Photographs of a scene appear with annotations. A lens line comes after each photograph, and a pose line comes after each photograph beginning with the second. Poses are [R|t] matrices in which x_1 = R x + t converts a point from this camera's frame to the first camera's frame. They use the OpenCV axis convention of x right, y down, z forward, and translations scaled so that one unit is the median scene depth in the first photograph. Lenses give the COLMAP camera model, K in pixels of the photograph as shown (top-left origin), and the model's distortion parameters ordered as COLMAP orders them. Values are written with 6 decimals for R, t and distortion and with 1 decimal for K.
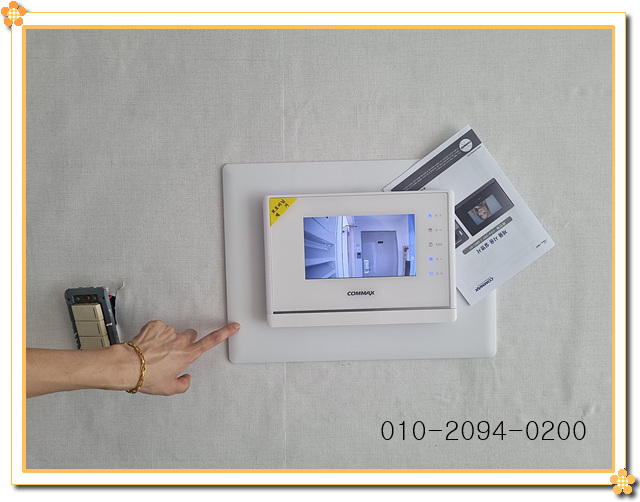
lens RADIAL K [[451.4, 0, 329.8], [0, 451.4, 250.7], [0, 0, 1]] dist [0.001562, -0.000019]
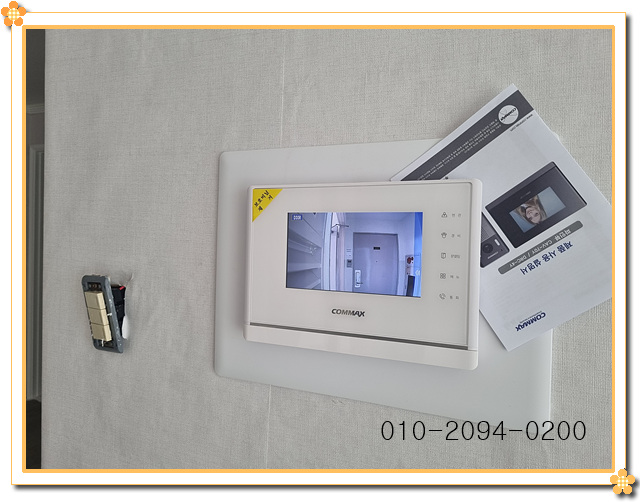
lens RADIAL K [[460.1, 0, 320.1], [0, 460.1, 249.8], [0, 0, 1]] dist [0.001092, -0.004188]
pose [[0.909991, 0.060957, -0.410122, 0.334358], [-0.076153, 0.996879, -0.020802, 0.007003], [0.407574, 0.050161, 0.911793, 0.252368]]
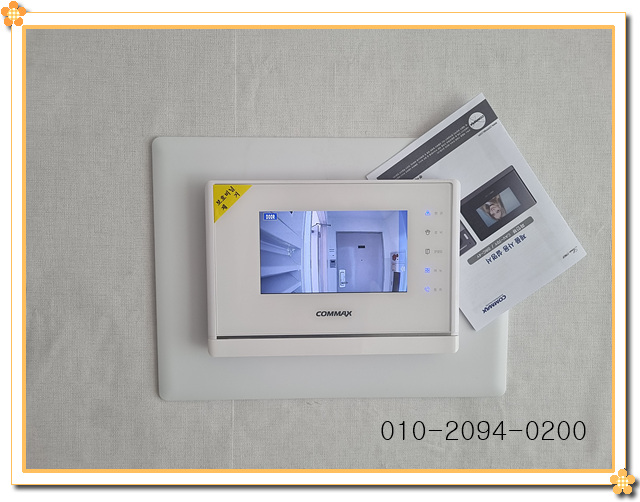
lens RADIAL K [[460.1, 0, 320.1], [0, 460.1, 249.8], [0, 0, 1]] dist [0.001092, -0.004188]
pose [[0.999184, 0.021419, 0.034235, 0.016512], [-0.022237, 0.999472, 0.023710, -0.029926], [-0.033709, -0.024451, 0.999133, 0.229743]]
